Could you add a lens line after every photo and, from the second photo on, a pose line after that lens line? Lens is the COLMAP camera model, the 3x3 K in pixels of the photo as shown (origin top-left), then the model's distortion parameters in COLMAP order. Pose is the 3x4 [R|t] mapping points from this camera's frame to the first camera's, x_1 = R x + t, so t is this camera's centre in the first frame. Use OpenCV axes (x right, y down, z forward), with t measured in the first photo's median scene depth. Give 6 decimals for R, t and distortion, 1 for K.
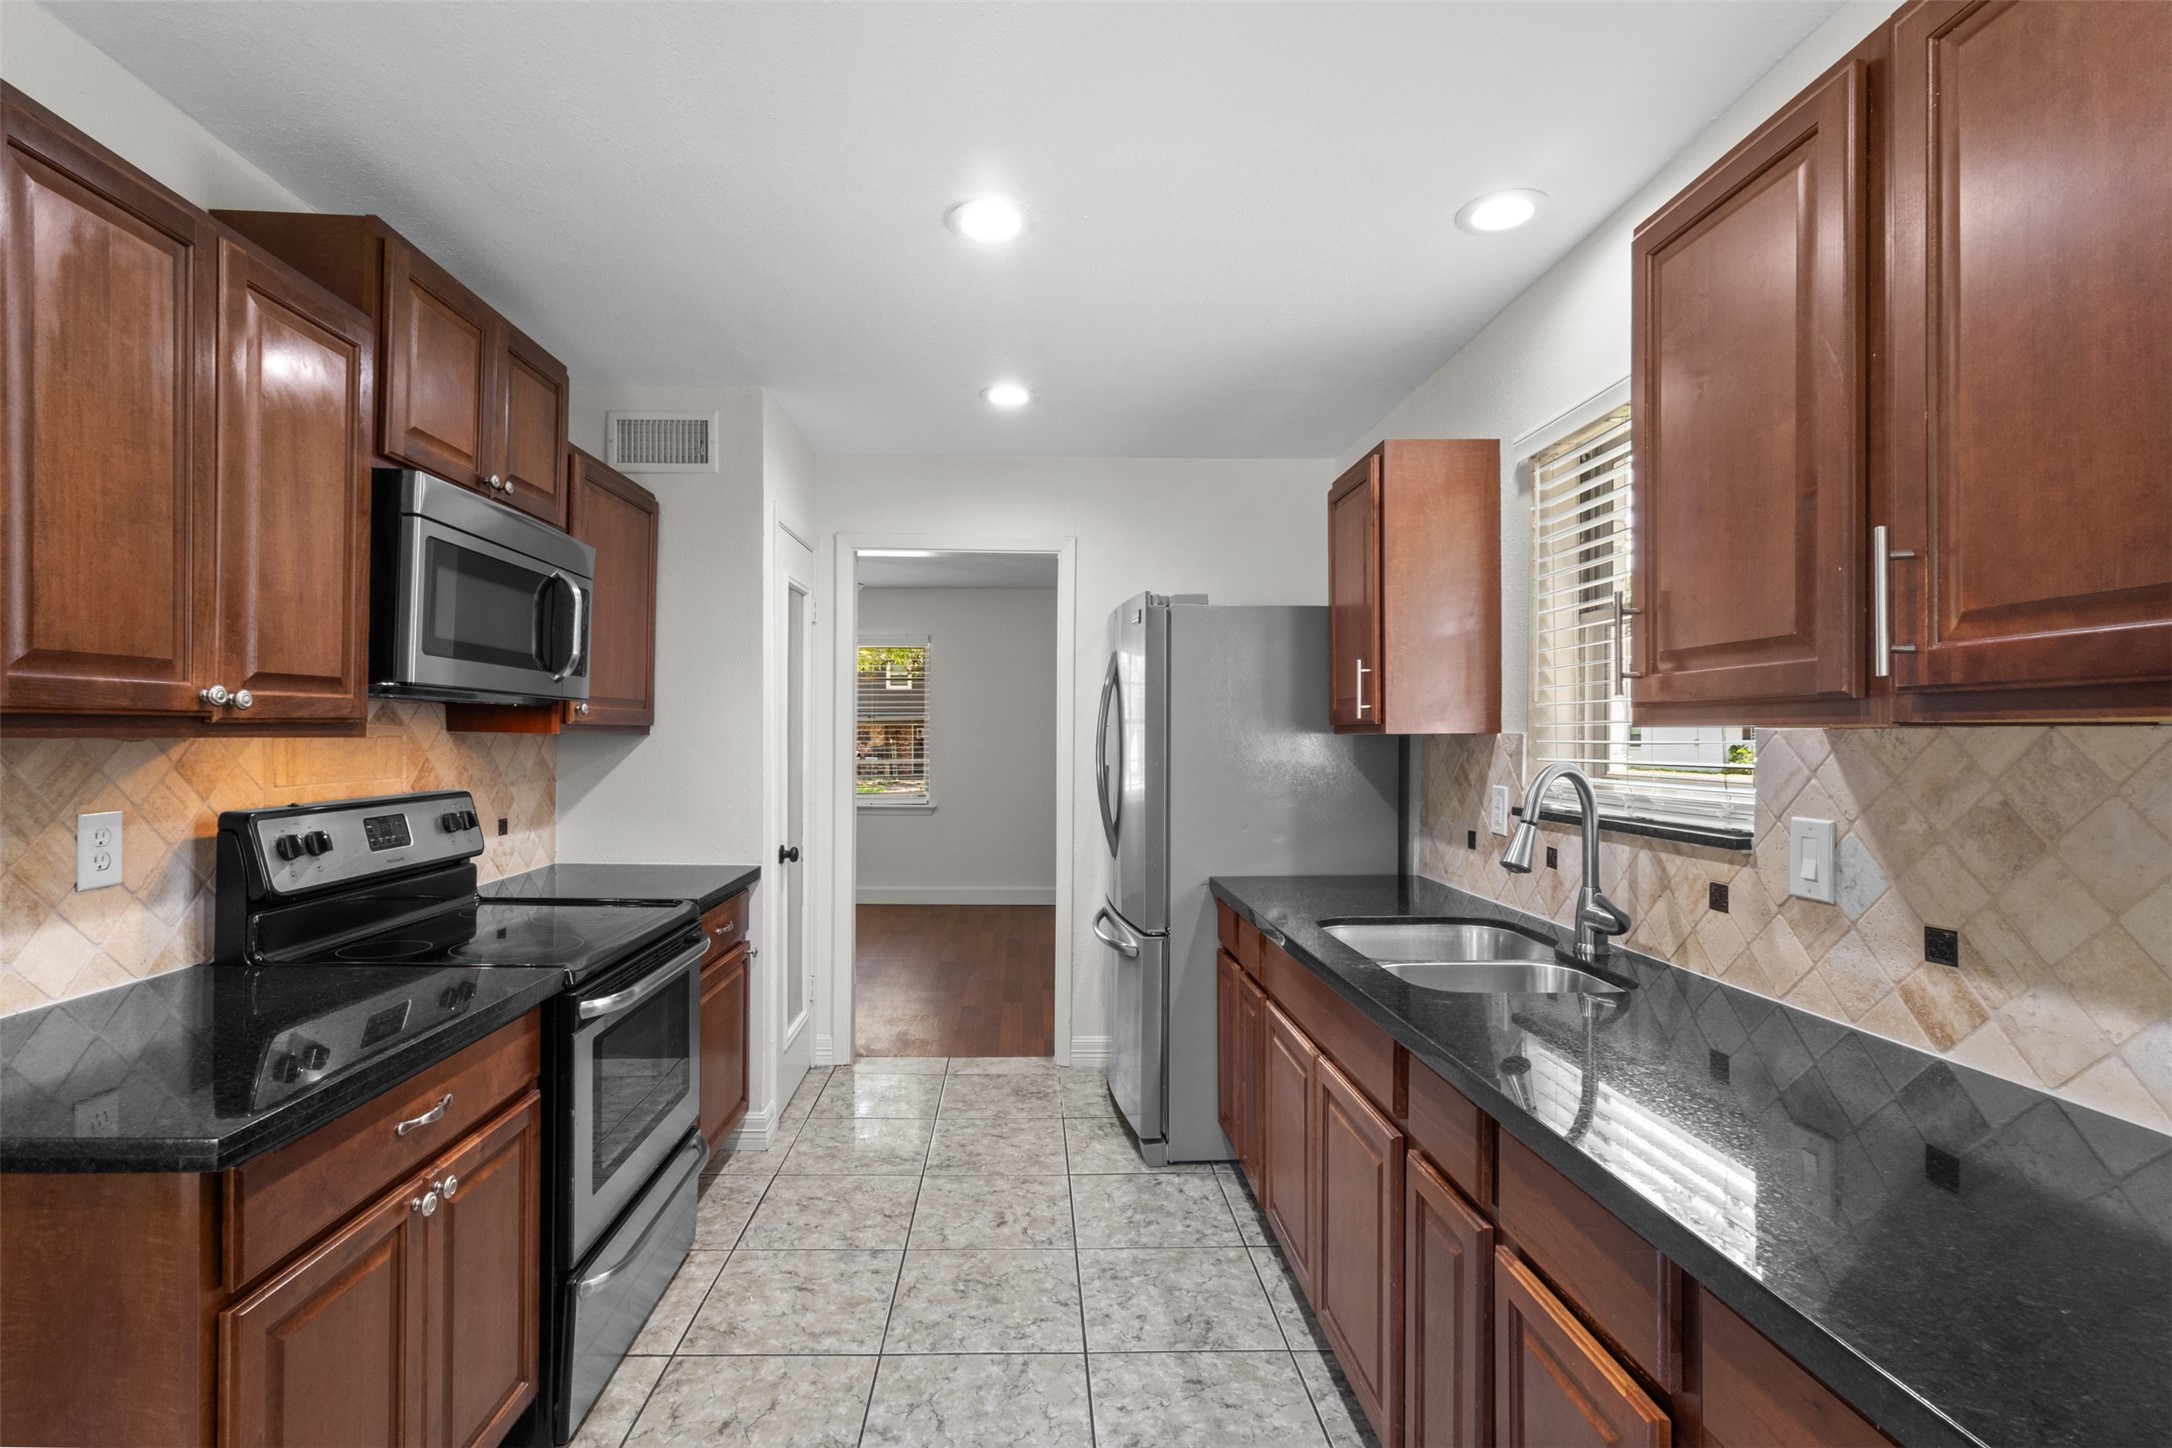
lens RADIAL K [[1015.0, 0, 1048.8], [0, 1015.0, 741.3], [0, 0, 1]] dist [0.002903, 0.000886]
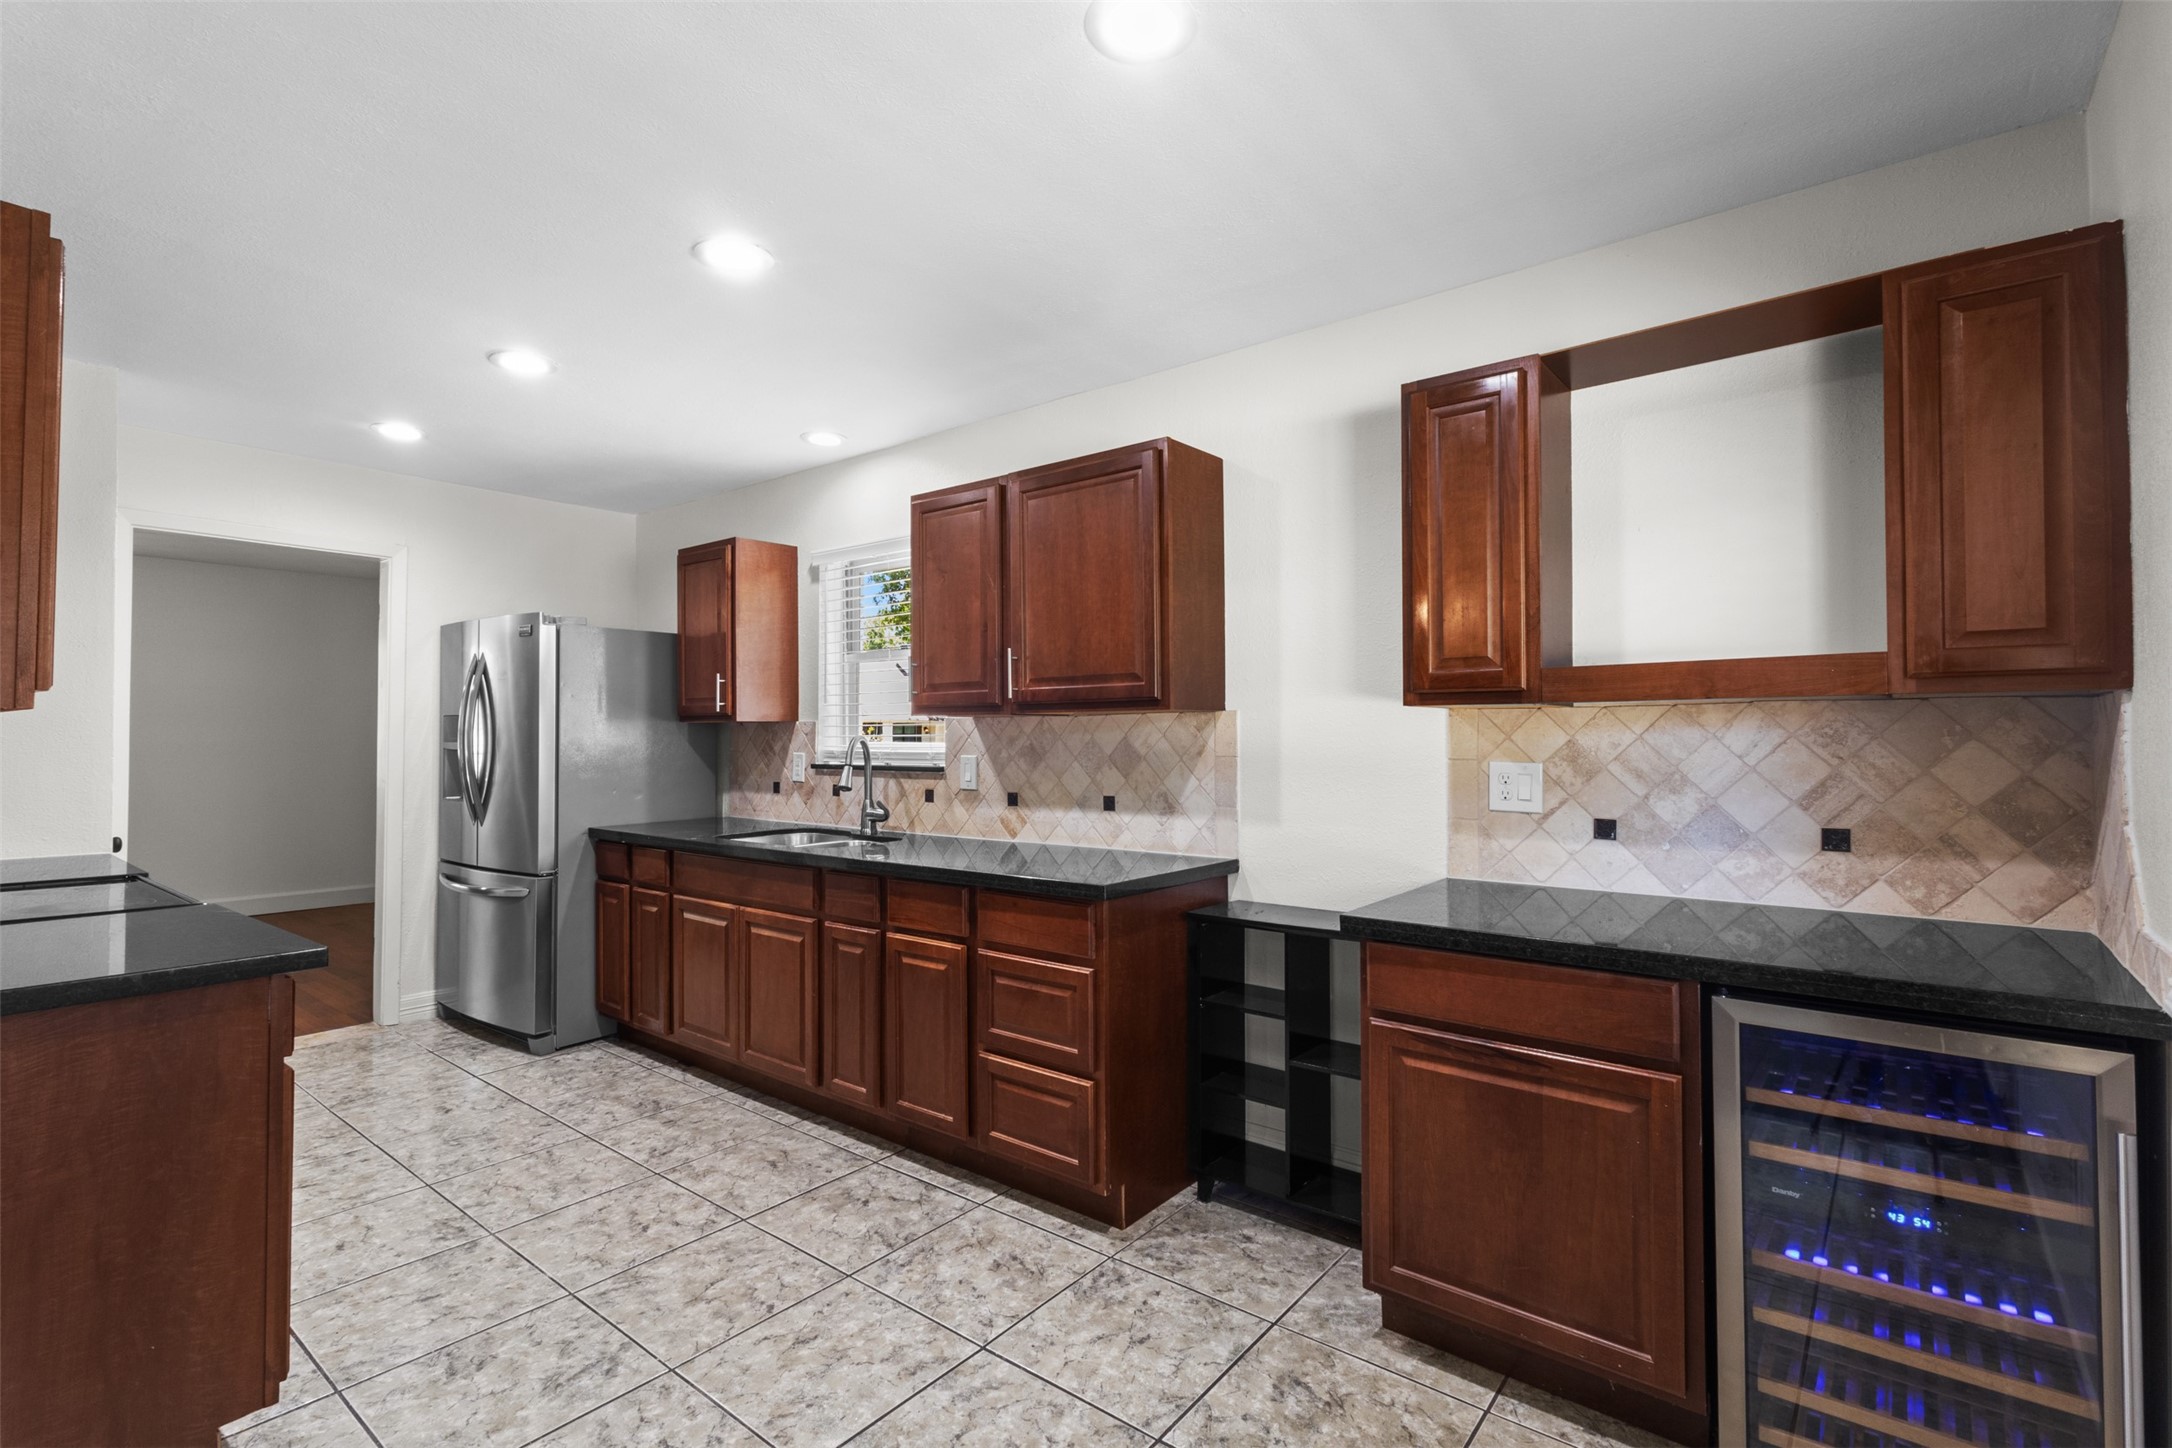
lens RADIAL K [[1002.2, 0, 1086.0], [0, 1002.2, 724.0], [0, 0, 1]] dist [0.000618, 0.000341]
pose [[0.640982, 0.003349, 0.767549, -0.664870], [0.007979, 0.999907, -0.011025, 0.023522], [-0.767515, 0.013191, 0.640896, -0.543124]]
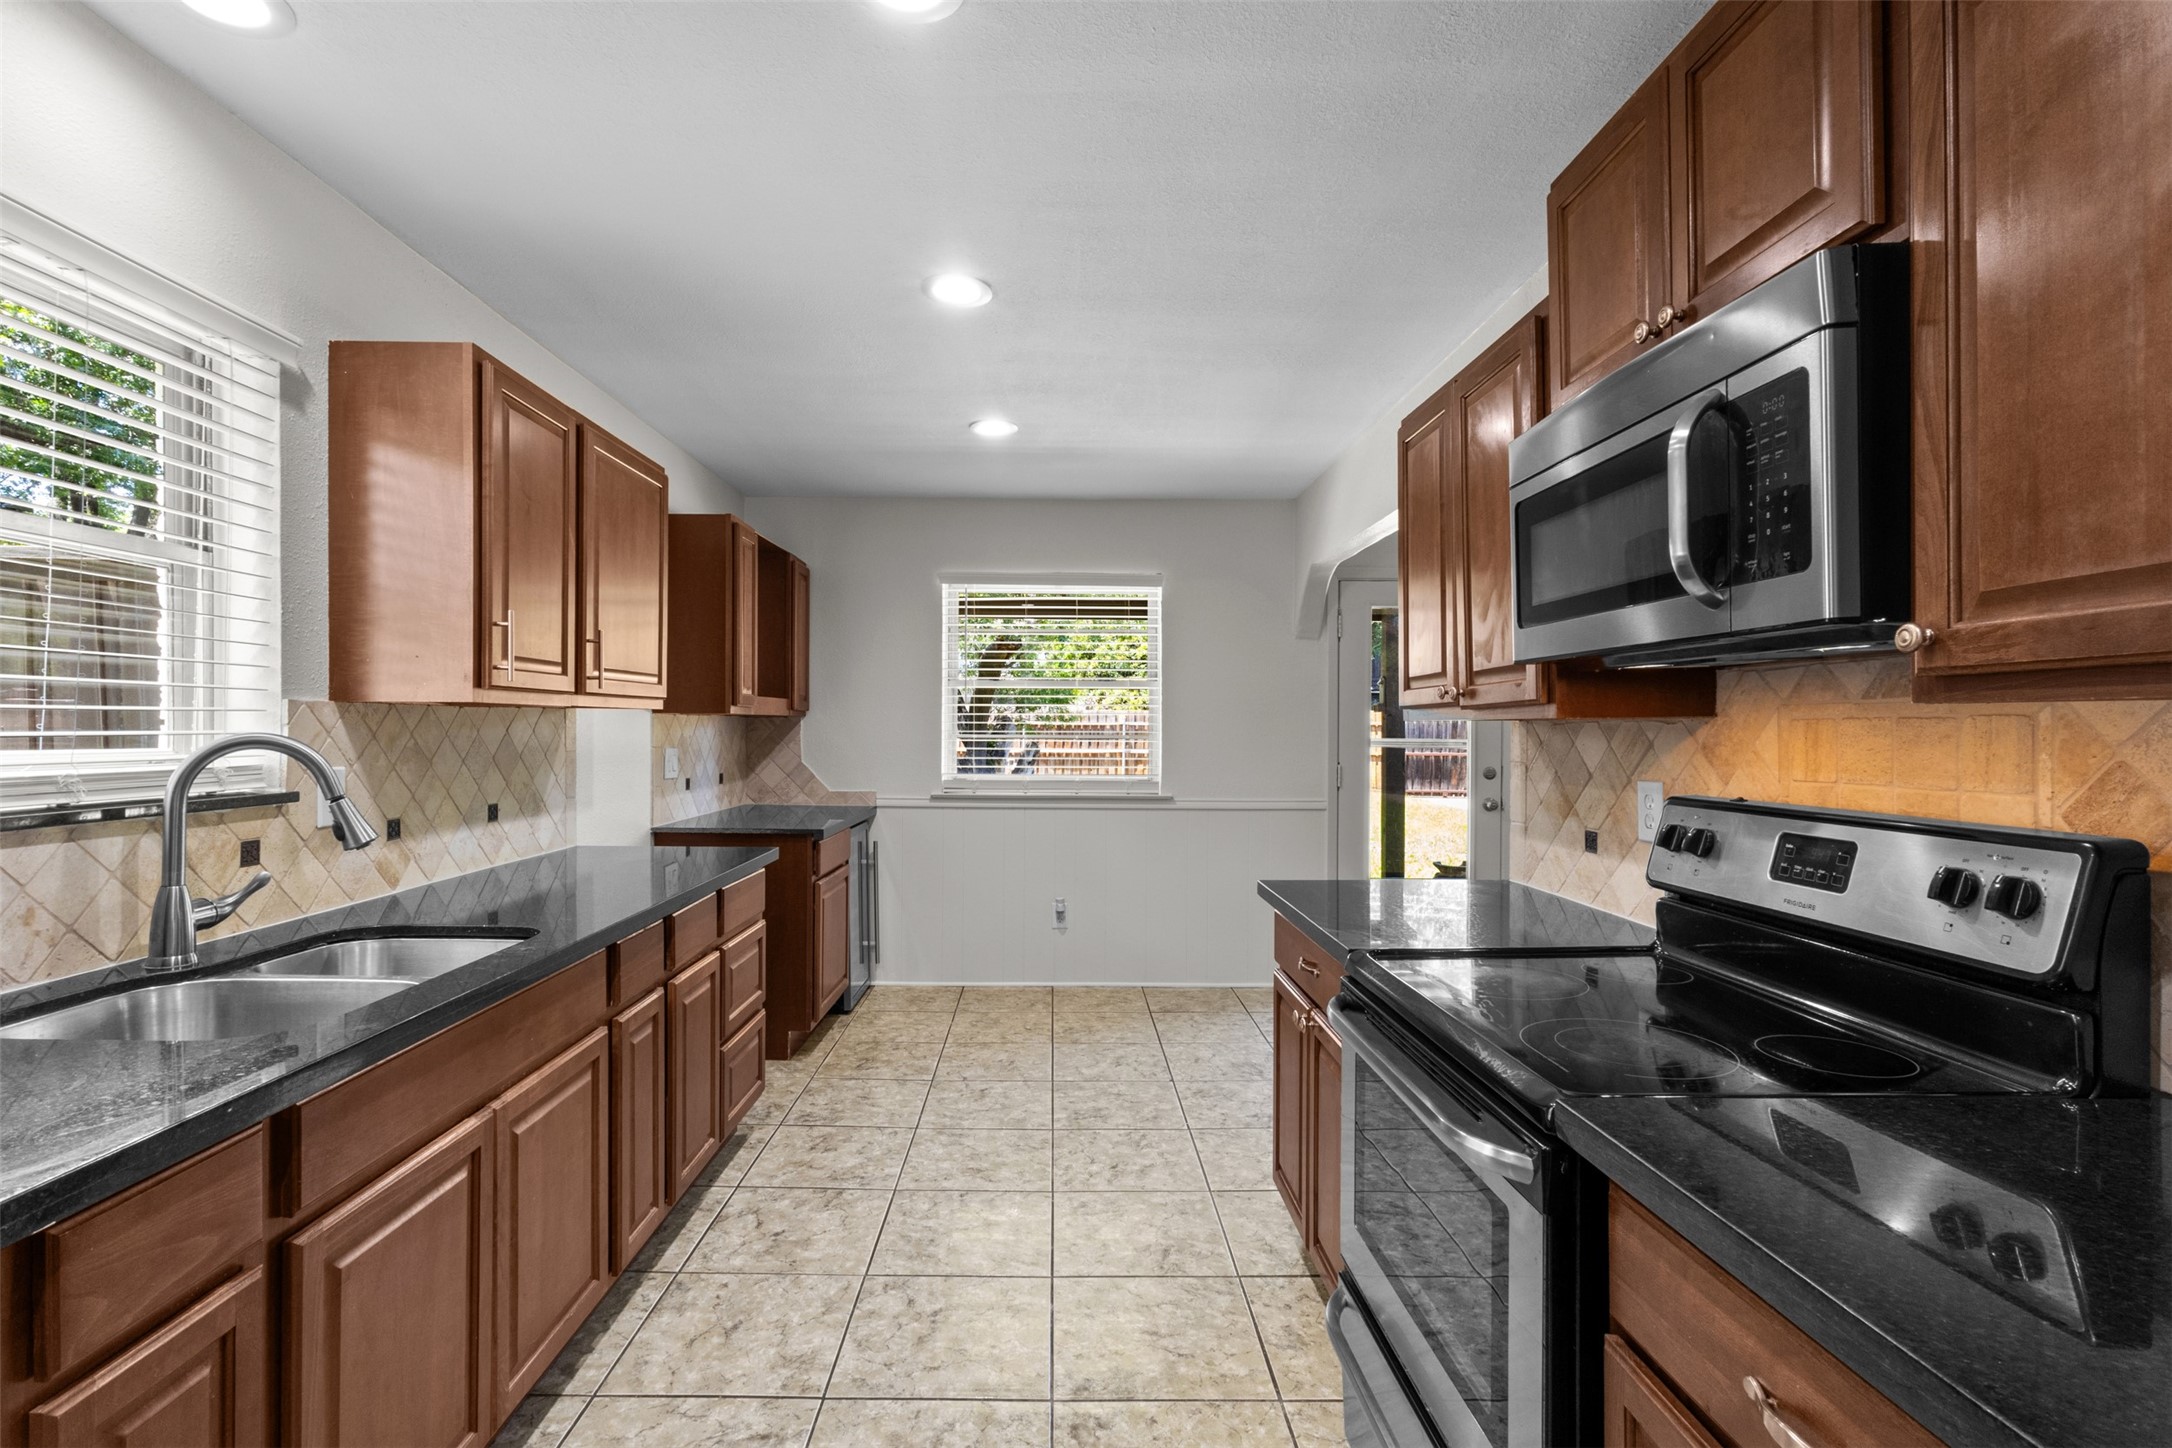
lens RADIAL K [[1008.7, 0, 1071.1], [0, 1008.7, 724.4], [0, 0, 1]] dist [-0.000509, -0.000001]
pose [[-0.999930, -0.010218, 0.006016, -0.190561], [-0.010209, 0.999947, 0.001558, 0.004980], [-0.006032, 0.001497, -0.999981, 1.799415]]
